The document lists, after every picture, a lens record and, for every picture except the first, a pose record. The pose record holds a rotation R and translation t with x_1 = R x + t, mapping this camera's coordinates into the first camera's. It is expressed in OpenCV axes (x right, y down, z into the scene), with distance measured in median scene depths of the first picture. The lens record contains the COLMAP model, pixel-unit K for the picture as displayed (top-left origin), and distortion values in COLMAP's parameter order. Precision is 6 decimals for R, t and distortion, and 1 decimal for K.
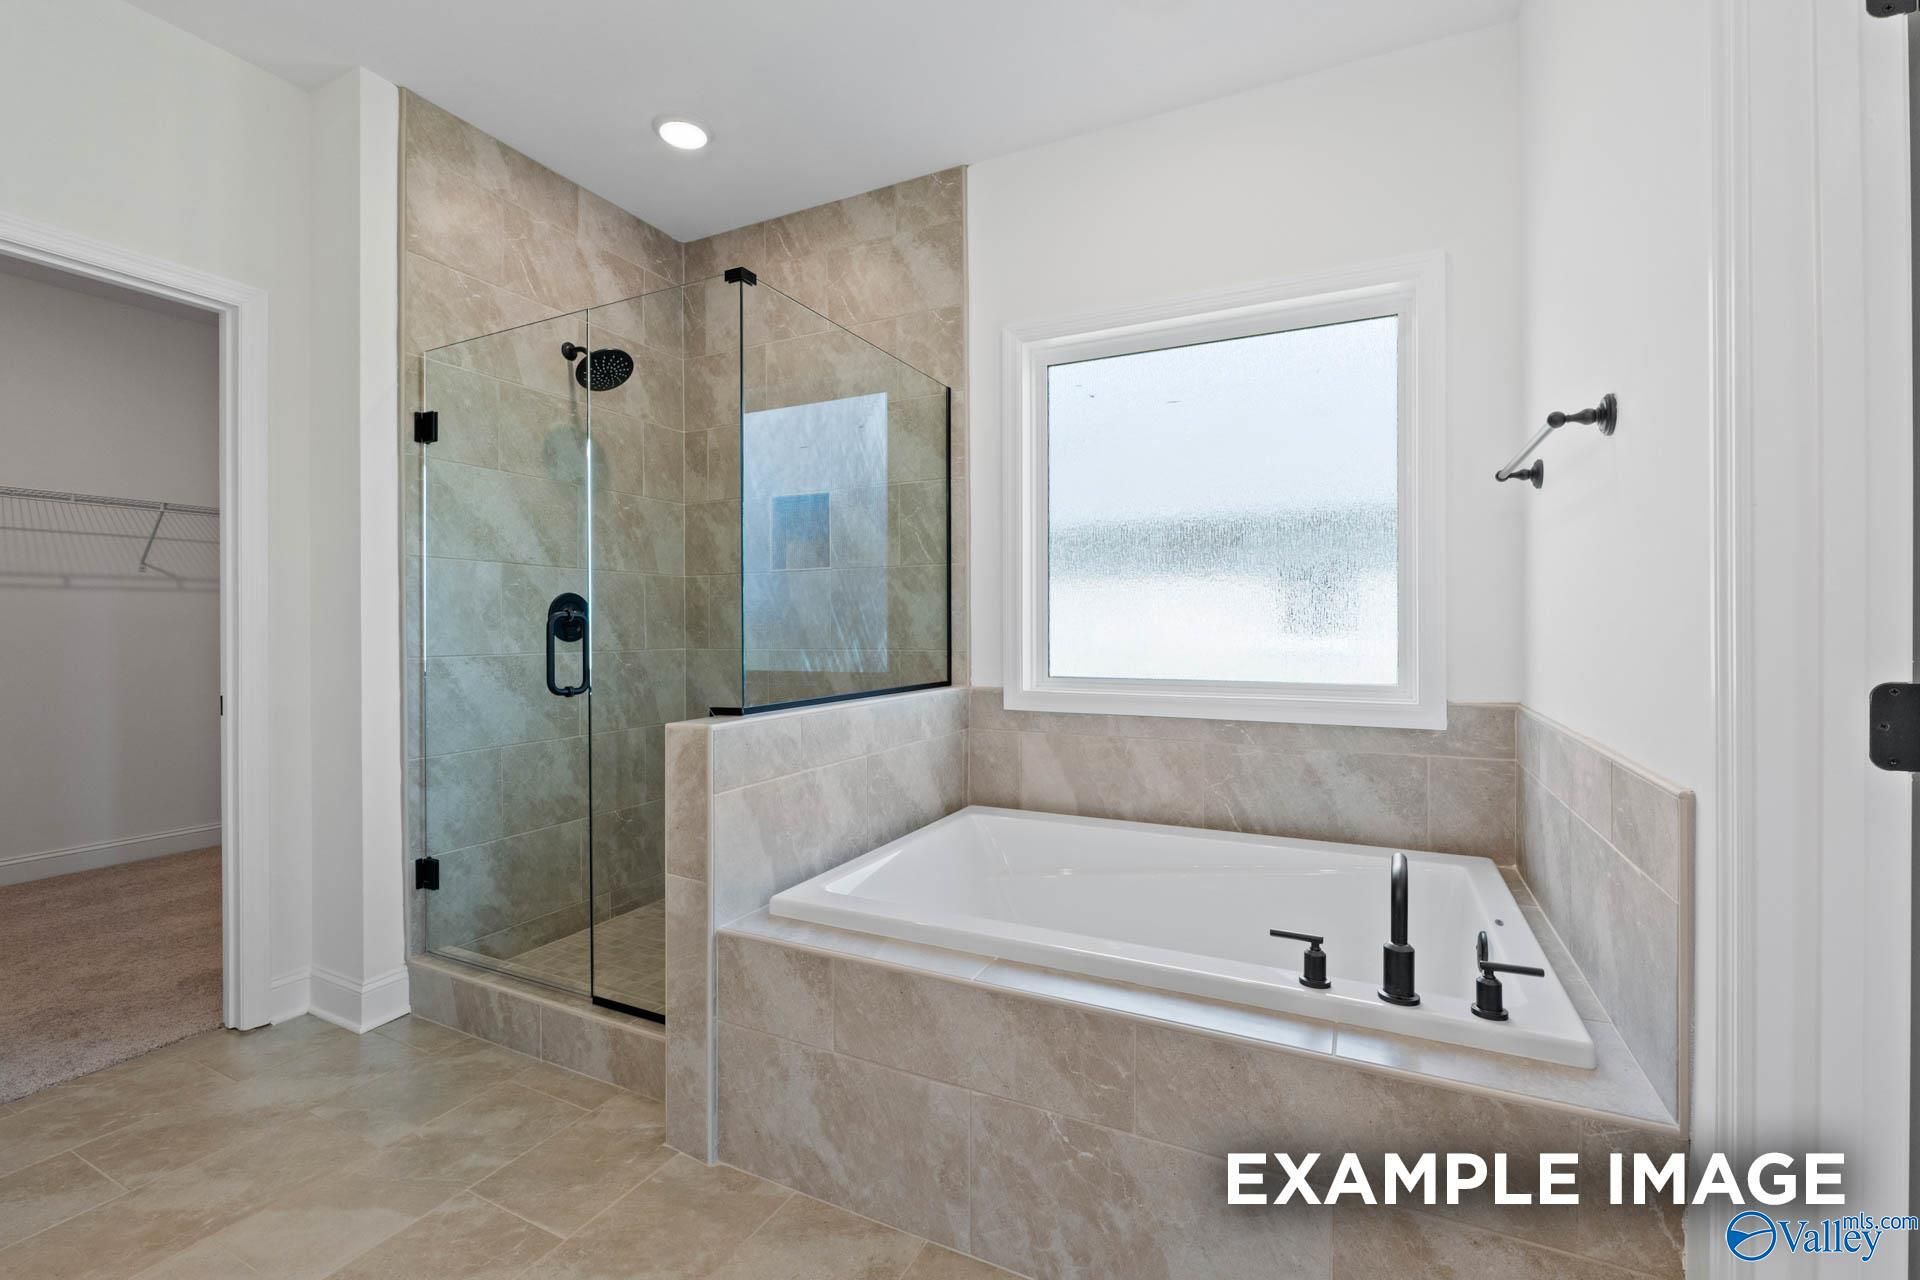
lens RADIAL K [[821.8, 0, 957.8], [0, 821.8, 631.1], [0, 0, 1]] dist [-0.002866, -0.000208]
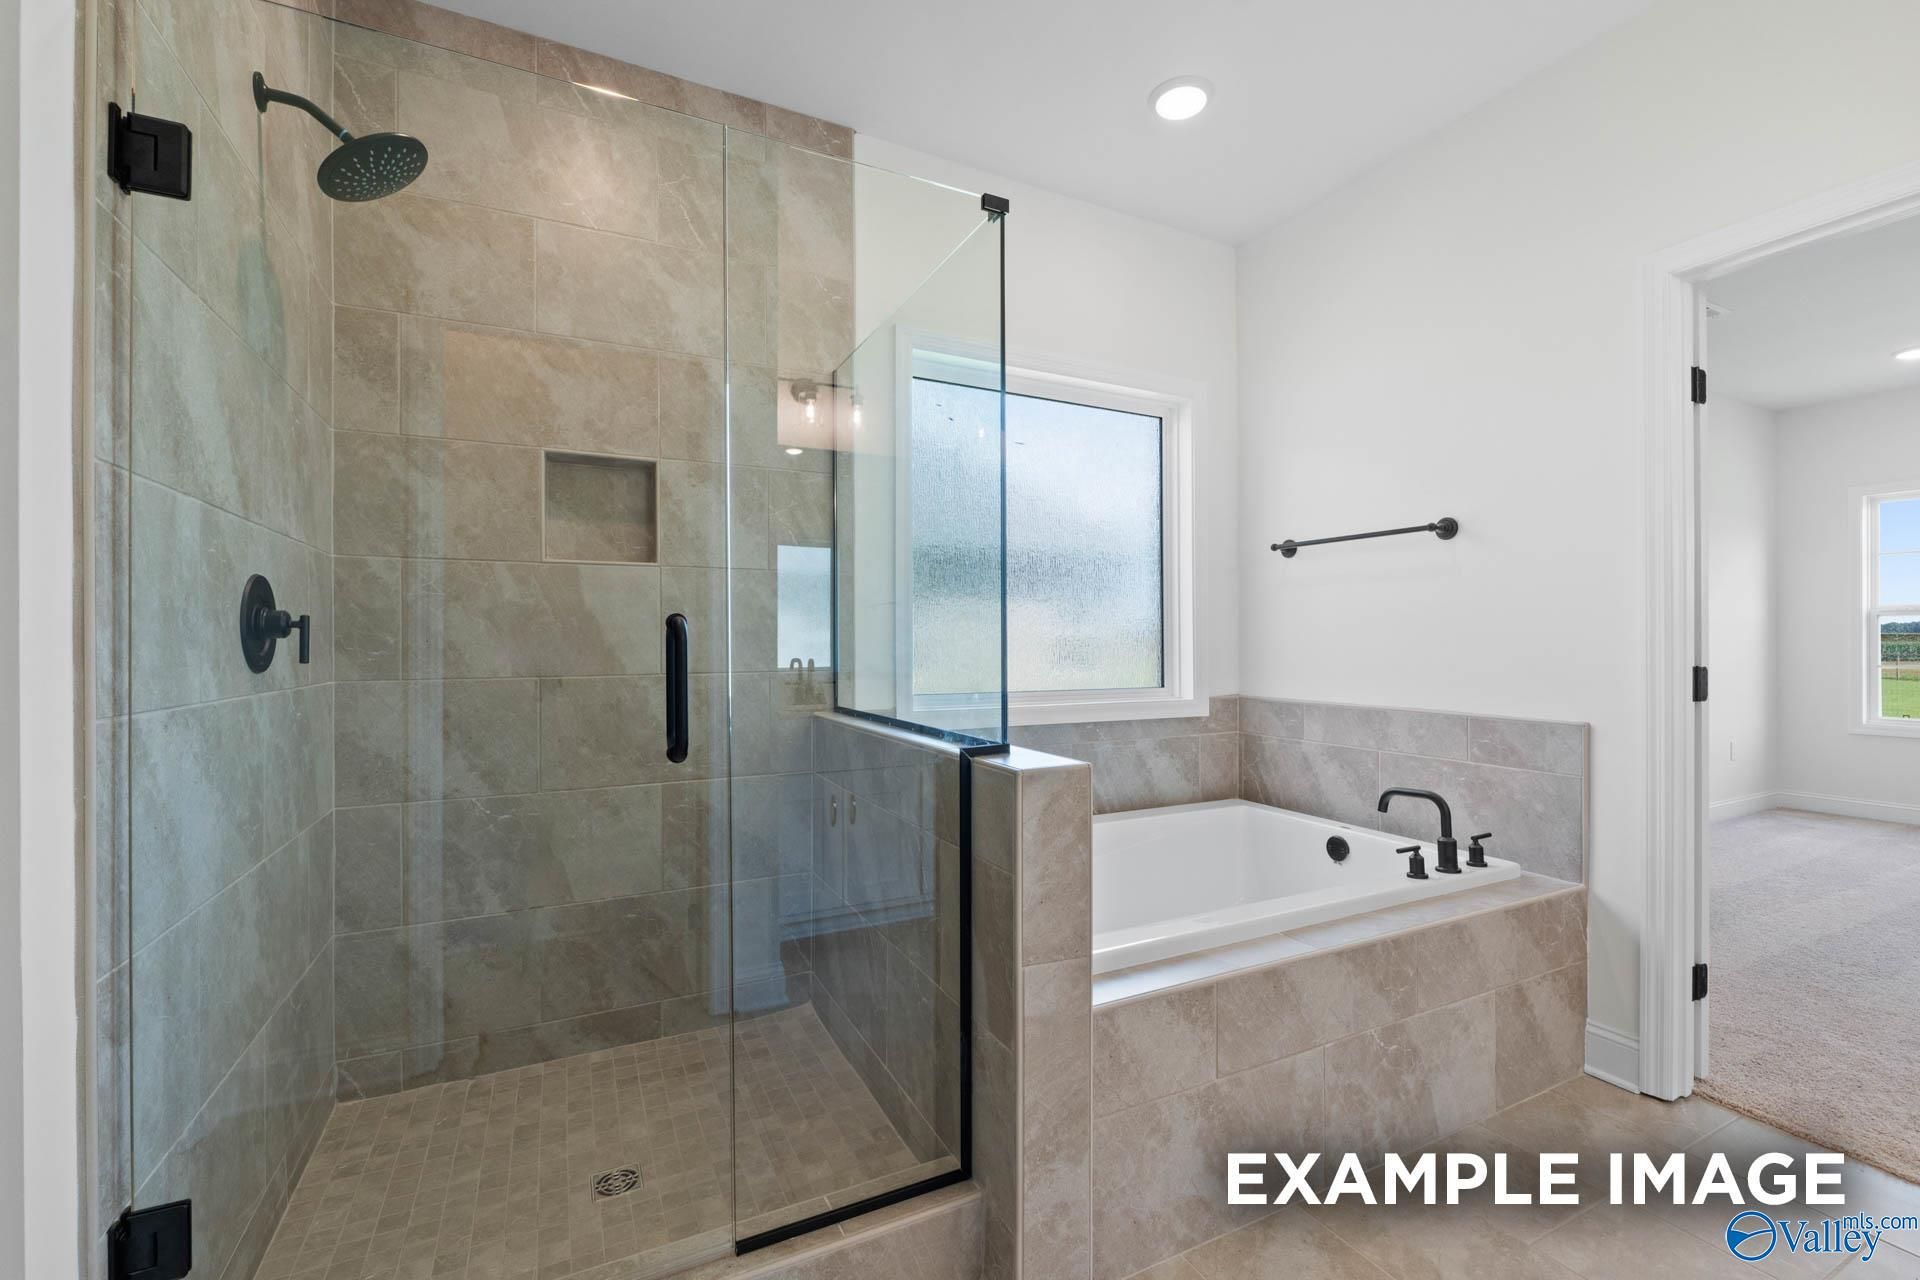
lens RADIAL K [[816.9, 0, 965.6], [0, 816.9, 640.5], [0, 0, 1]] dist [-0.007668, -0.000630]
pose [[0.596458, 0.005292, 0.802627, -0.808034], [0.003560, 0.999951, -0.009239, -0.000434], [-0.802636, 0.008368, 0.596410, 0.480792]]
